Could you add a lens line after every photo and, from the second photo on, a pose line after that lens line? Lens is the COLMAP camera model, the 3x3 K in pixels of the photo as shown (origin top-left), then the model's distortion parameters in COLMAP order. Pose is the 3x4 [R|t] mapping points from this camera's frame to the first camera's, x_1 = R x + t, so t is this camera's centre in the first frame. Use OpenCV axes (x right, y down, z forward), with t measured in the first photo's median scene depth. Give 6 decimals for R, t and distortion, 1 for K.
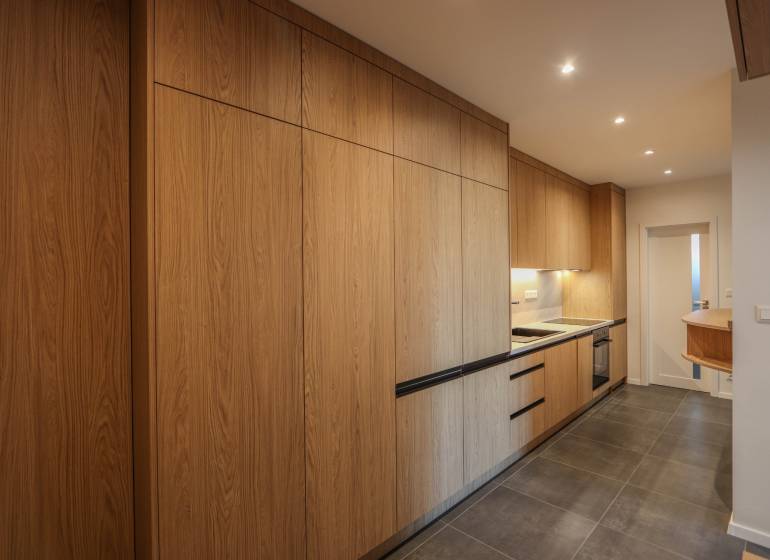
lens RADIAL K [[388.3, 0, 380.7], [0, 388.3, 276.9], [0, 0, 1]] dist [-0.007767, 0.000521]
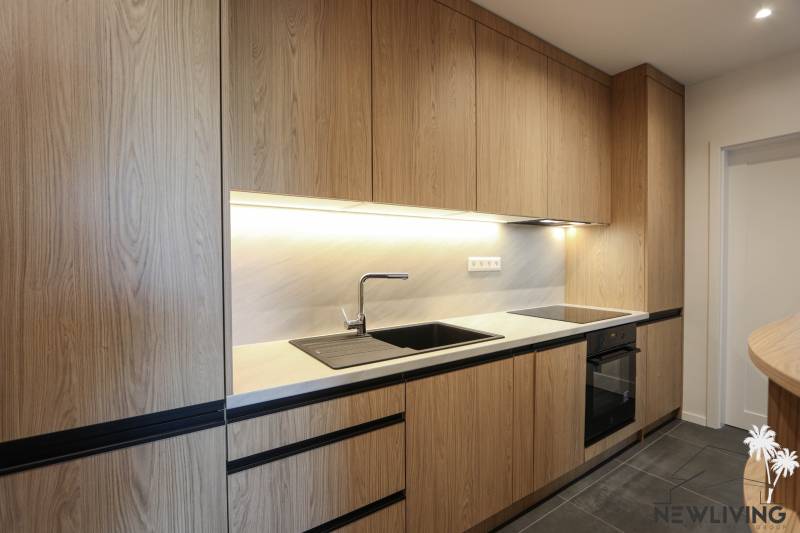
lens RADIAL K [[367.2, 0, 392.0], [0, 367.2, 264.0], [0, 0, 1]] dist [-0.017690, 0.002203]
pose [[0.981048, 0.006841, -0.193643, 0.509203], [-0.002544, 0.999745, 0.022431, 0.047461], [0.193747, -0.021513, 0.980816, 0.624222]]
